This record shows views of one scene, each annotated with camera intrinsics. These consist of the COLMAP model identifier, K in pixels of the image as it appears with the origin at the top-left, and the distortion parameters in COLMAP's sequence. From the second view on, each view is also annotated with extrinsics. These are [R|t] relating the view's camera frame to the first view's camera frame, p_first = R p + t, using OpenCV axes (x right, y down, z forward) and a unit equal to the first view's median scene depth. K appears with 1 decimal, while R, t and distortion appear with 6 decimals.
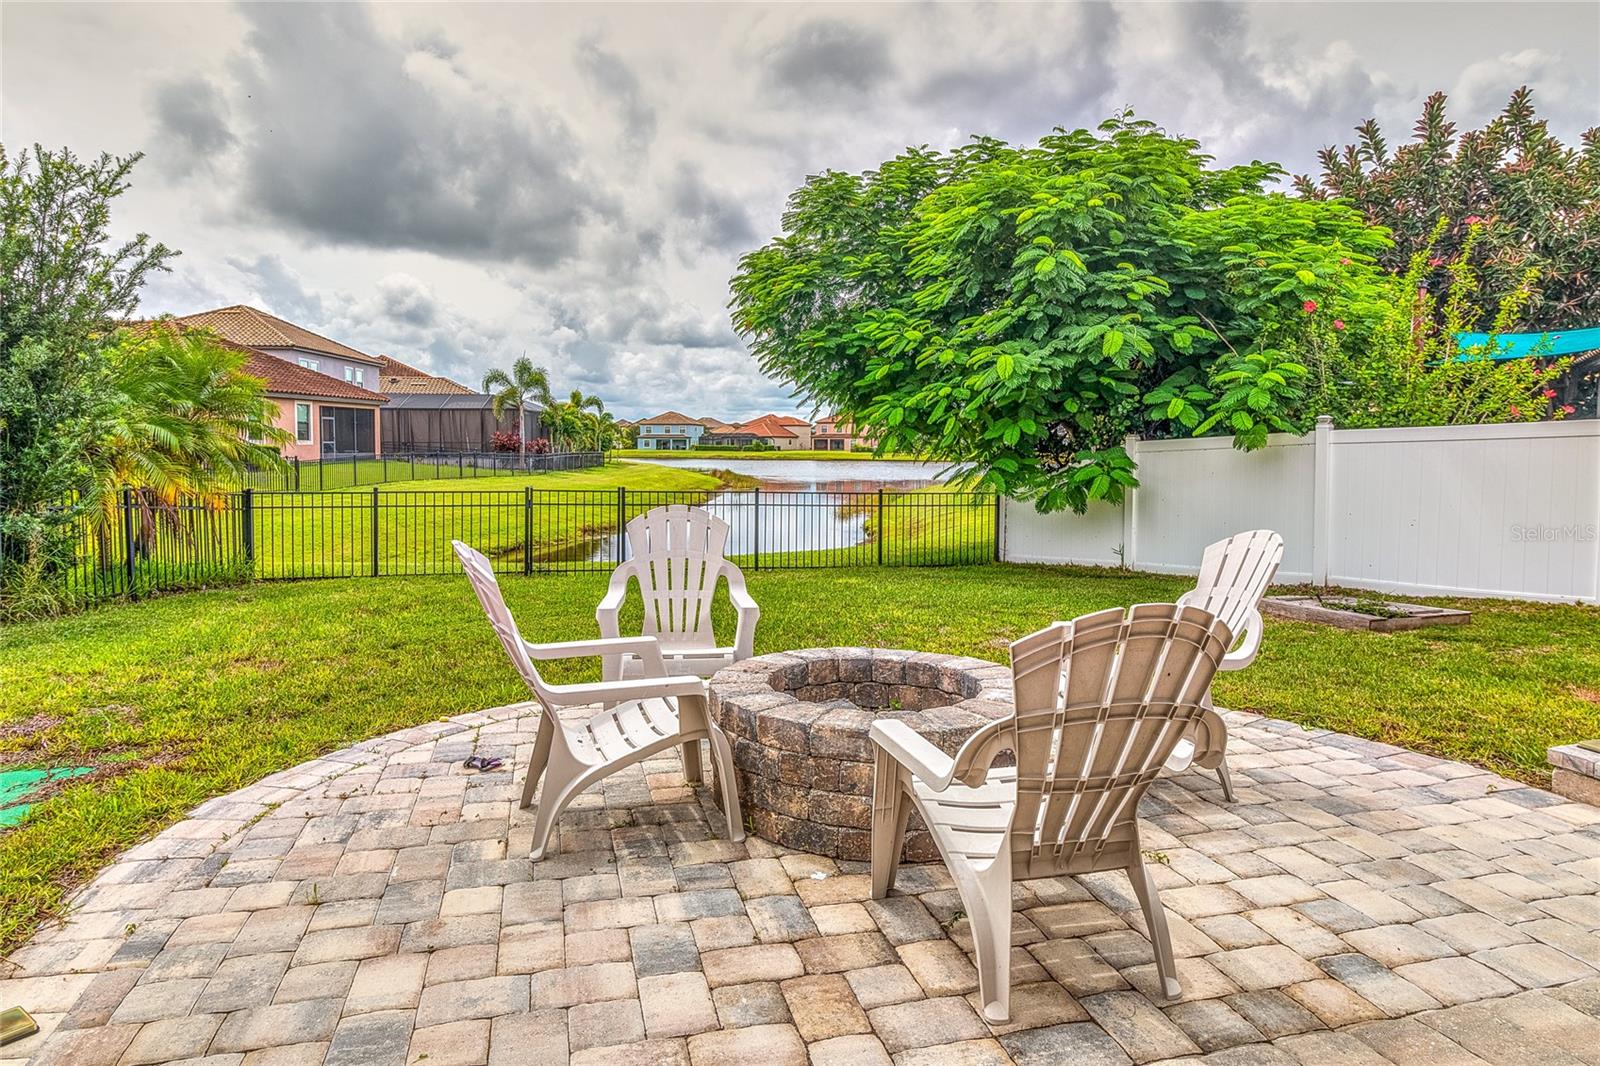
lens RADIAL K [[950.2, 0, 797.6], [0, 950.2, 515.2], [0, 0, 1]] dist [-0.003510, 0.005090]
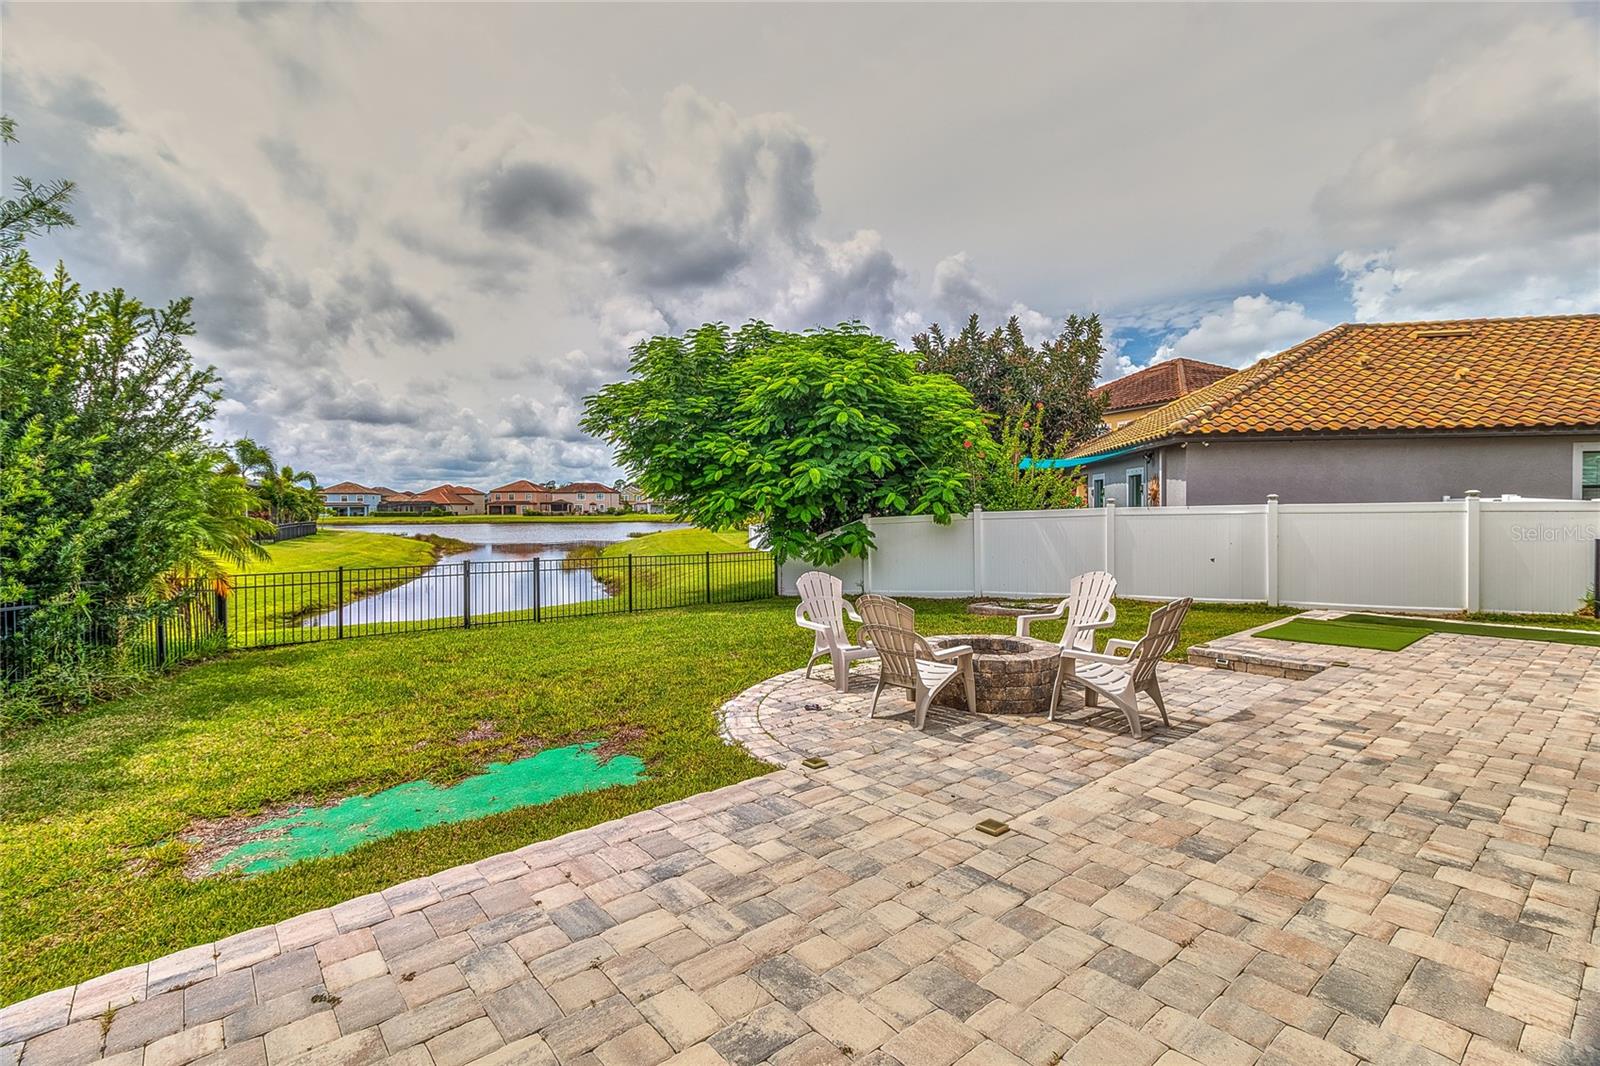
lens RADIAL K [[754.8, 0, 805.2], [0, 754.8, 539.4], [0, 0, 1]] dist [0.009853, -0.001409]
pose [[0.898044, -0.029089, 0.438942, -0.346072], [0.042075, 0.998917, -0.019882, -0.020071], [-0.437888, 0.036323, 0.898295, -0.143162]]
